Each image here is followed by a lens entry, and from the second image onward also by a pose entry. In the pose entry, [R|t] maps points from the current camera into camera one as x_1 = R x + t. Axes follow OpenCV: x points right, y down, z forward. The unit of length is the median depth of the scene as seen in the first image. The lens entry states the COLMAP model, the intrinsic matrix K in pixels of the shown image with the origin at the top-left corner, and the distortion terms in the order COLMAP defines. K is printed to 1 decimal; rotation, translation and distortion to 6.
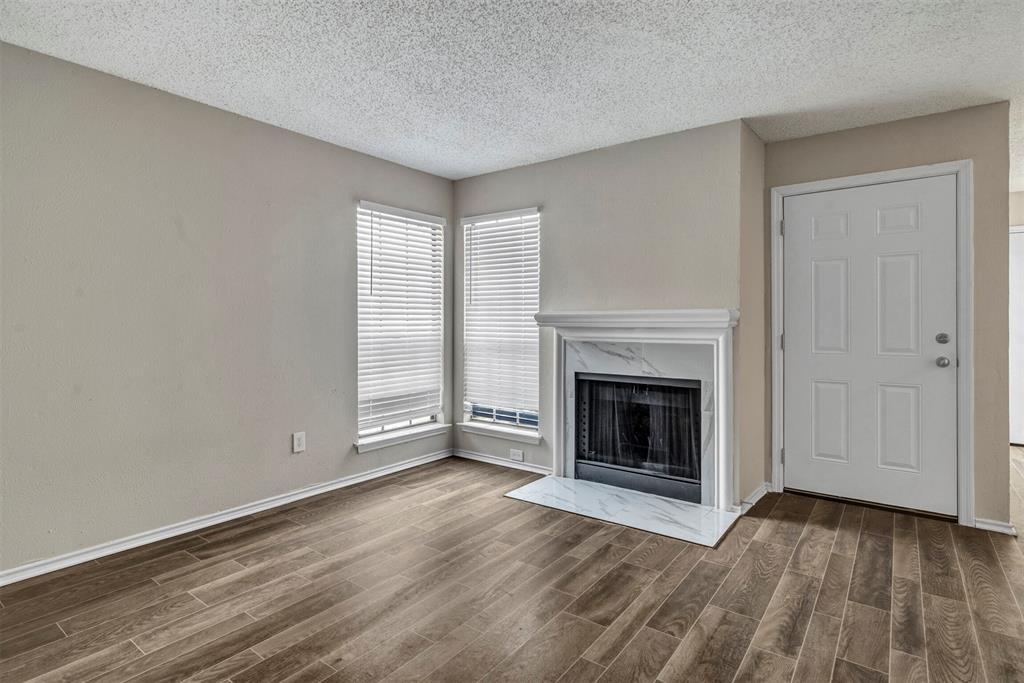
lens RADIAL K [[520.6, 0, 495.3], [0, 520.6, 324.9], [0, 0, 1]] dist [-0.012157, 0.000567]
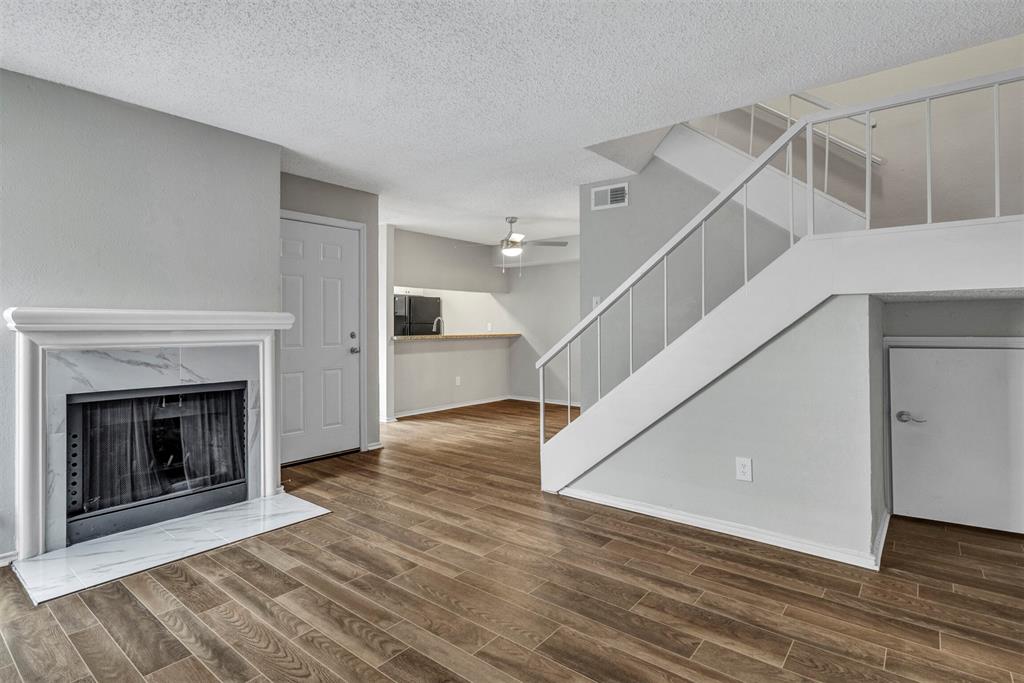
lens RADIAL K [[520.6, 0, 514.9], [0, 520.6, 336.9], [0, 0, 1]] dist [-0.012157, 0.000567]
pose [[0.010291, -0.019983, 0.999747, -0.684217], [0.004131, 0.999793, 0.019942, 0.002097], [-0.999939, 0.003925, 0.010372, 0.499653]]
